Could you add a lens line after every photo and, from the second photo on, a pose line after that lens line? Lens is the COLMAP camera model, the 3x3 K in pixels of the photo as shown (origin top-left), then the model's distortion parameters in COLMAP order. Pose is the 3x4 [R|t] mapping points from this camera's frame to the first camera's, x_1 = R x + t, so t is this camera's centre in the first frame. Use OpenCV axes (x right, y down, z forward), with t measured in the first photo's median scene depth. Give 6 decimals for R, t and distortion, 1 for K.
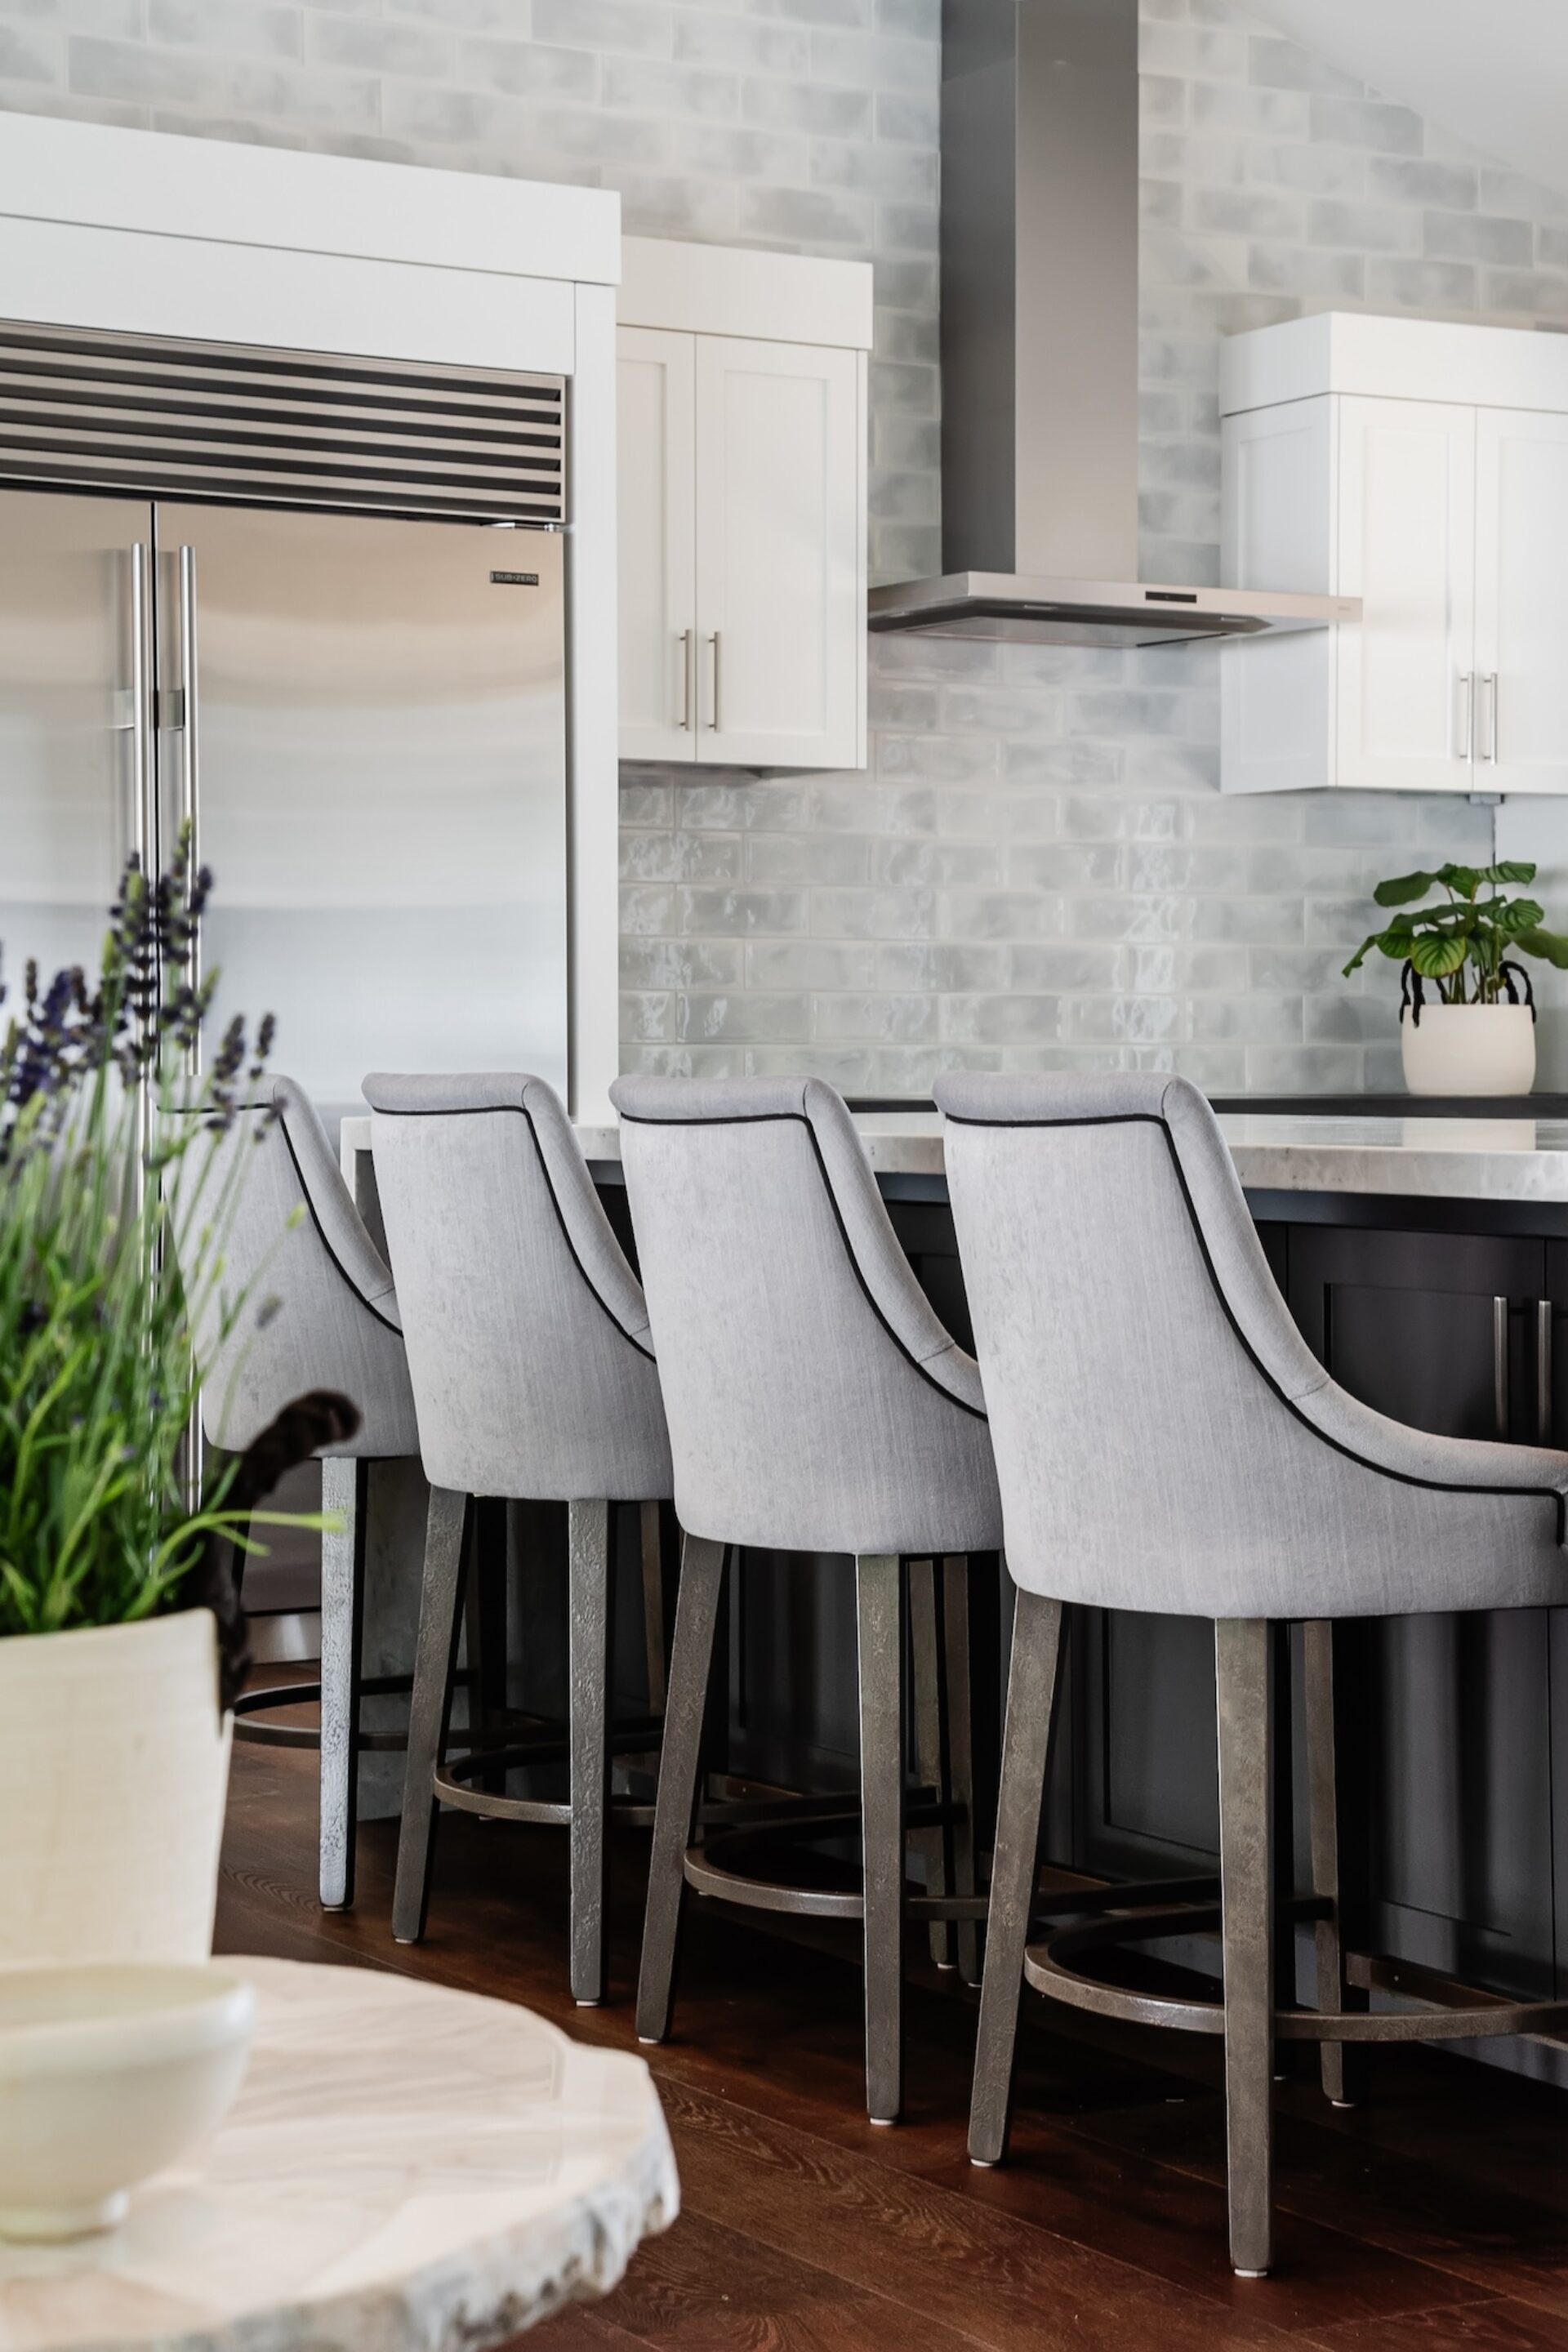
lens RADIAL K [[4255.3, 0, 800.0], [0, 4255.3, 1155.5], [0, 0, 1]] dist [0.209373, 0.000000]
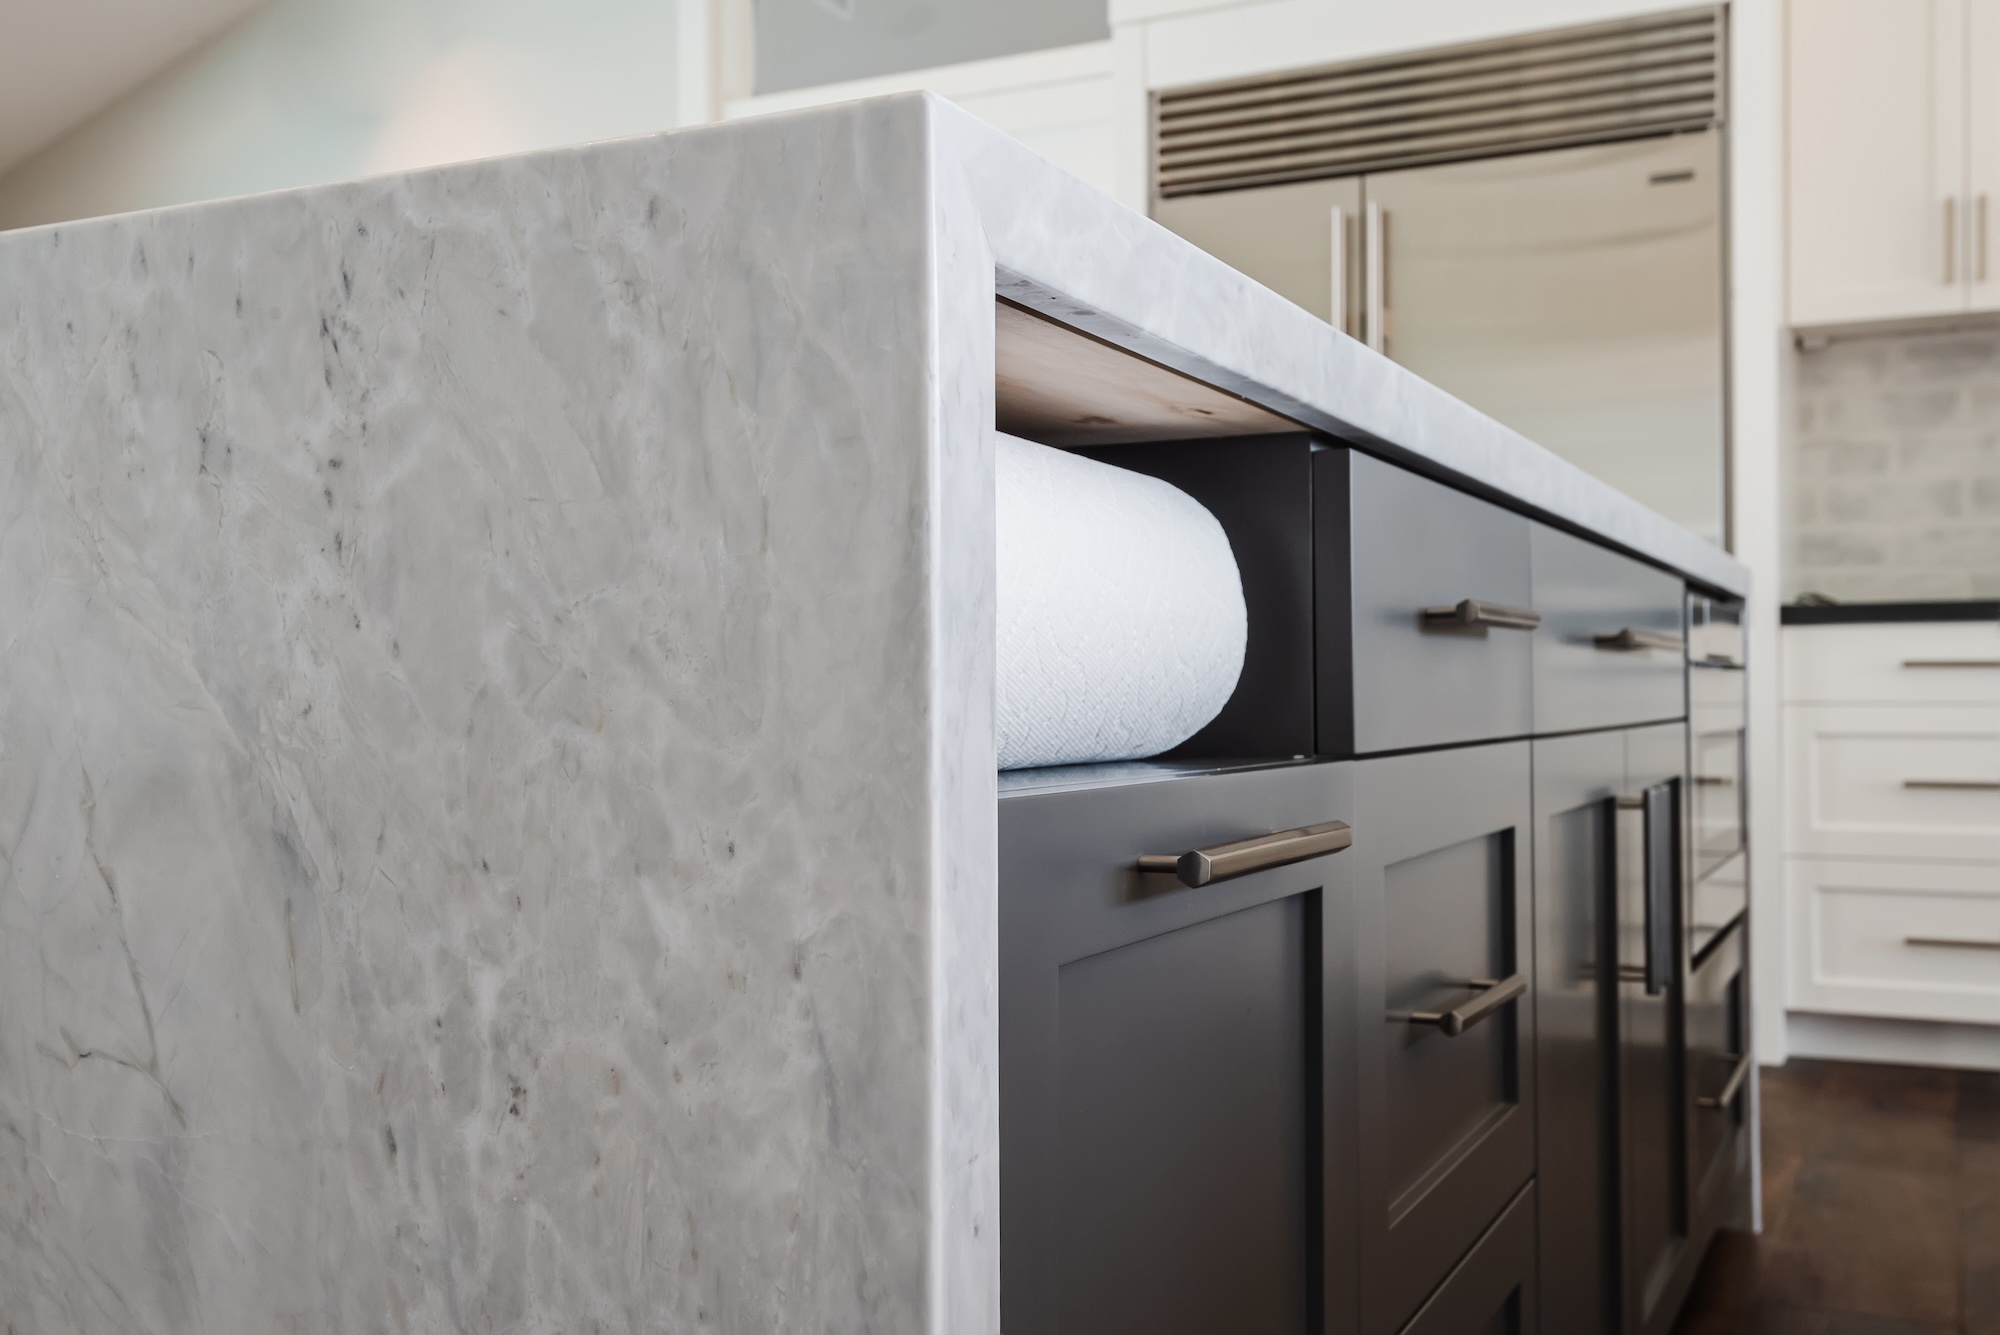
lens RADIAL K [[1941.8, 0, 1002.6], [0, 1941.8, 661.1], [0, 0, 1]] dist [0.025543, 0.000000]
pose [[0.550663, -0.011267, -0.834652, 0.245760], [-0.011241, 0.999718, -0.020911, 0.014595], [0.834652, 0.020898, 0.550381, 0.450006]]
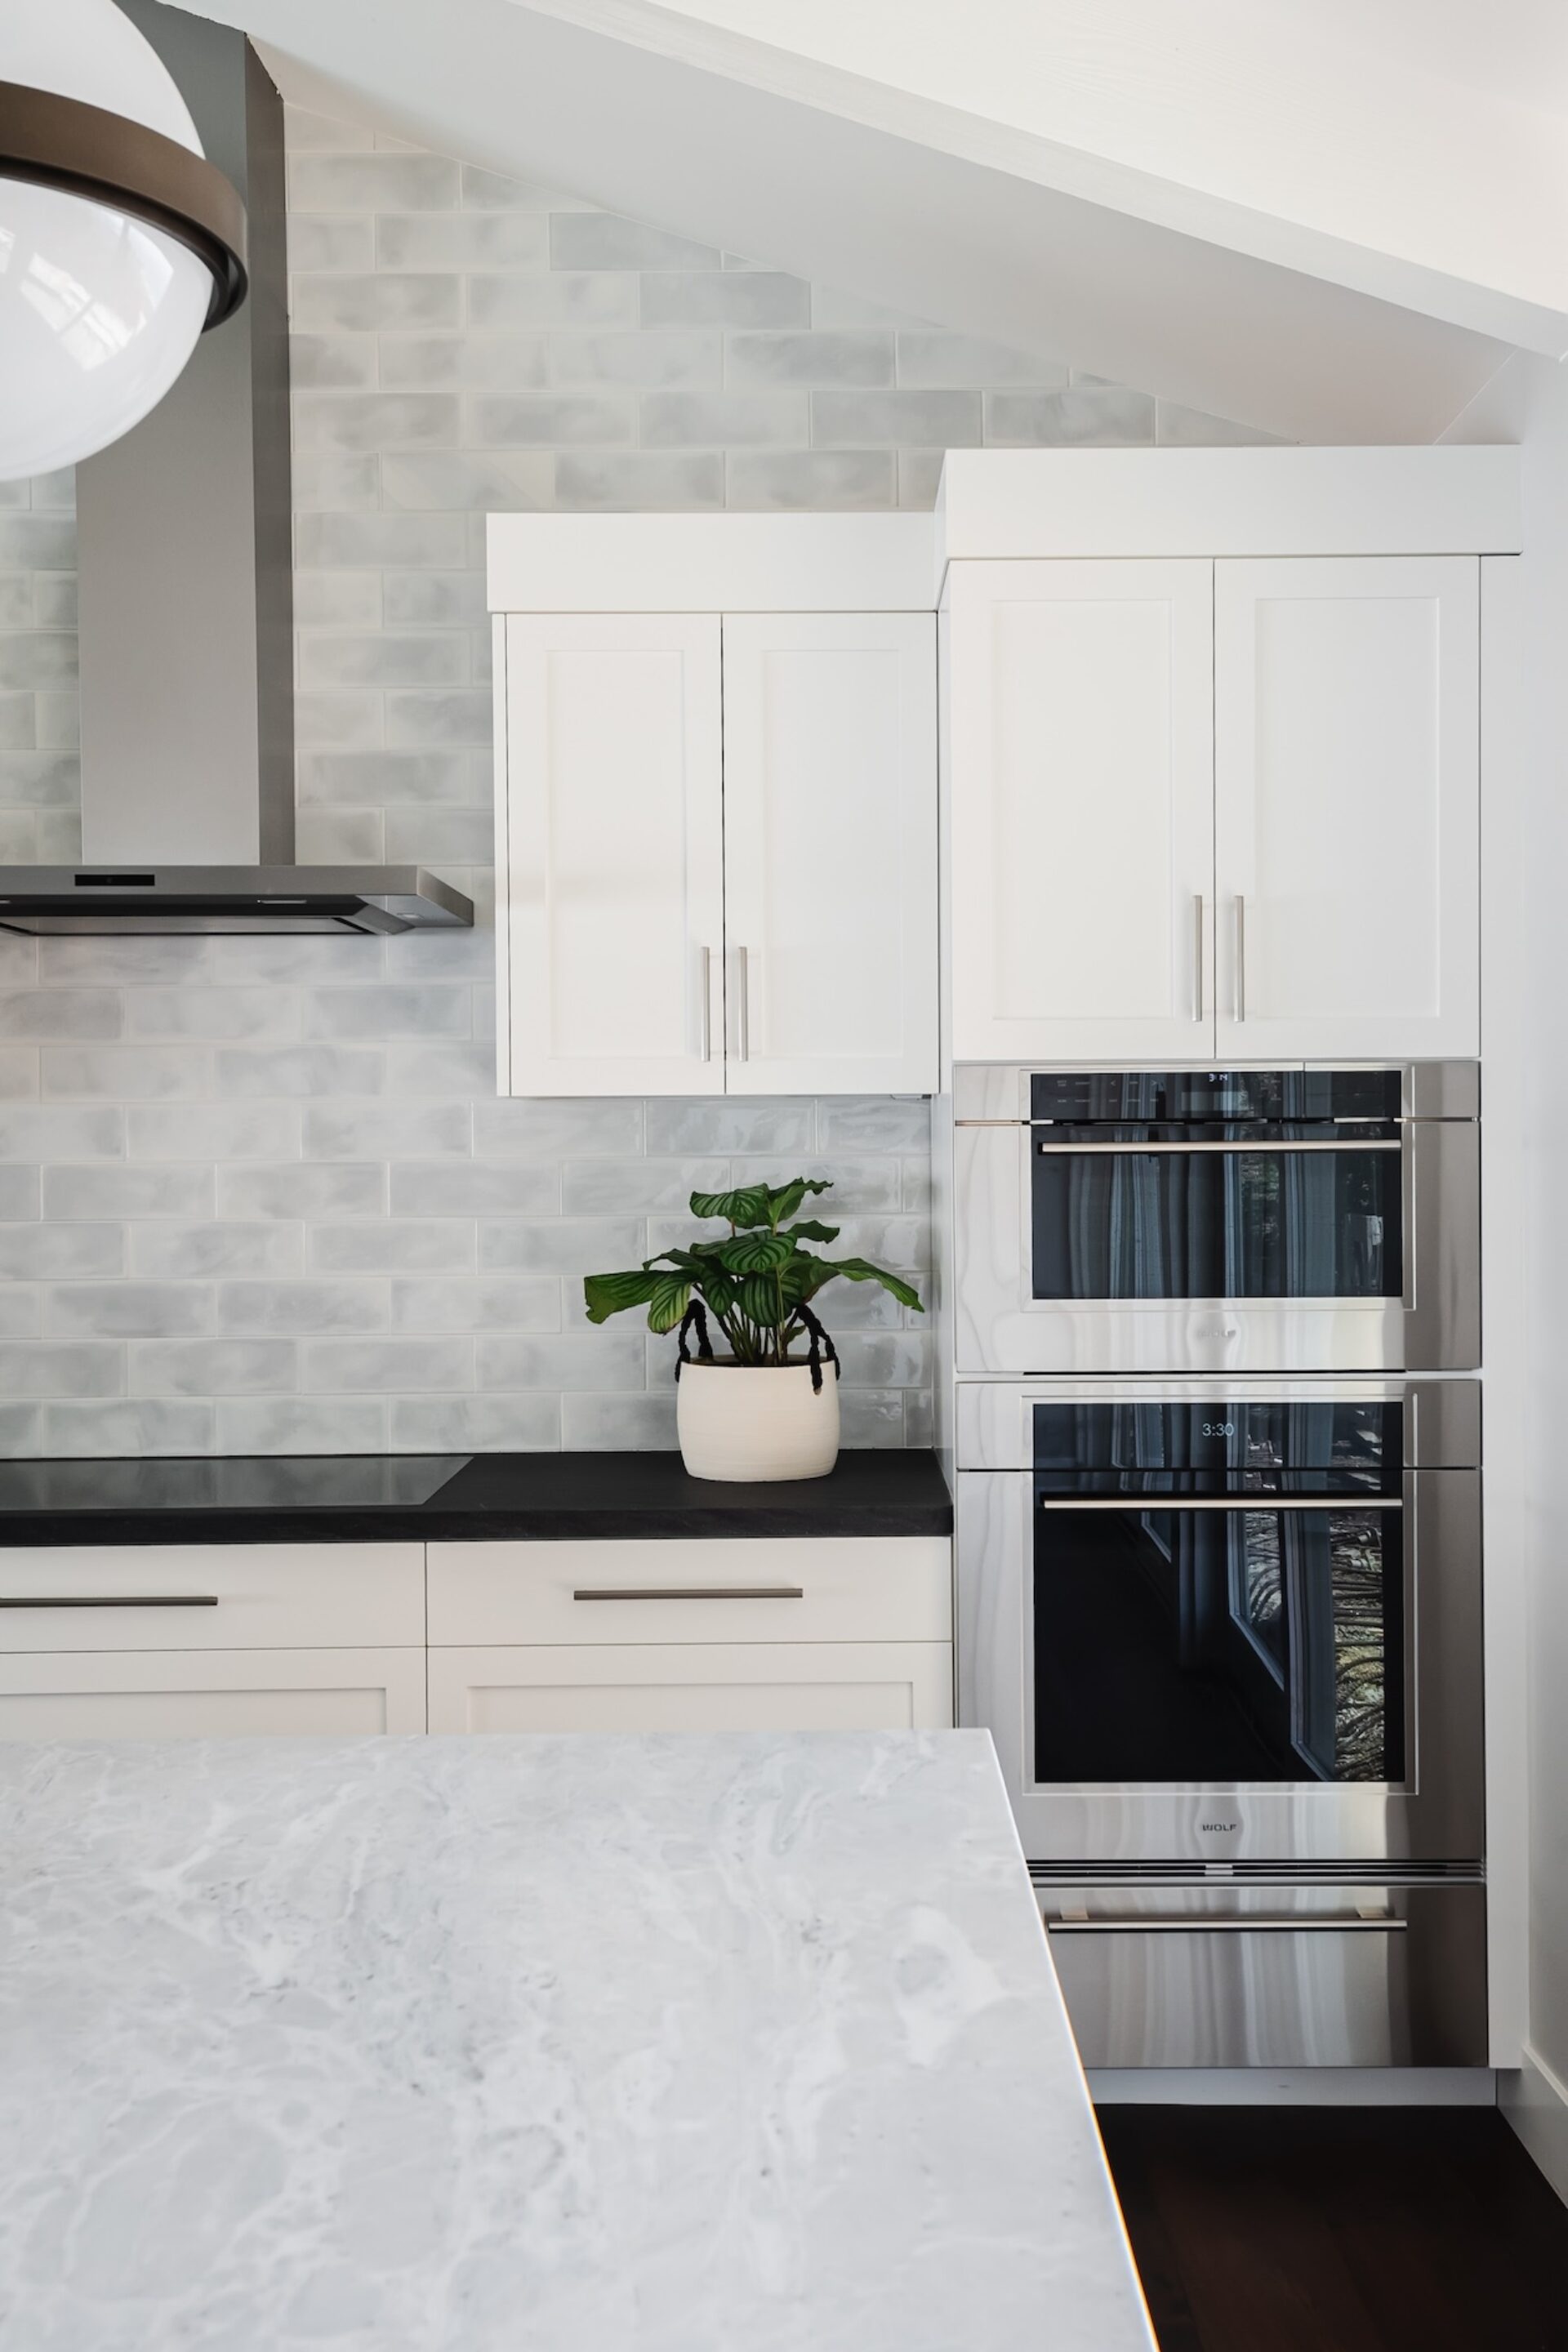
lens RADIAL K [[2278.7, 0, 787.3], [0, 2278.7, 1187.9], [0, 0, 1]] dist [0.018273, 0.000000]
pose [[0.866261, 0.005290, -0.499563, 0.381618], [-0.005395, 0.999985, 0.001235, -0.069869], [0.499562, 0.001626, 0.866277, 0.652088]]
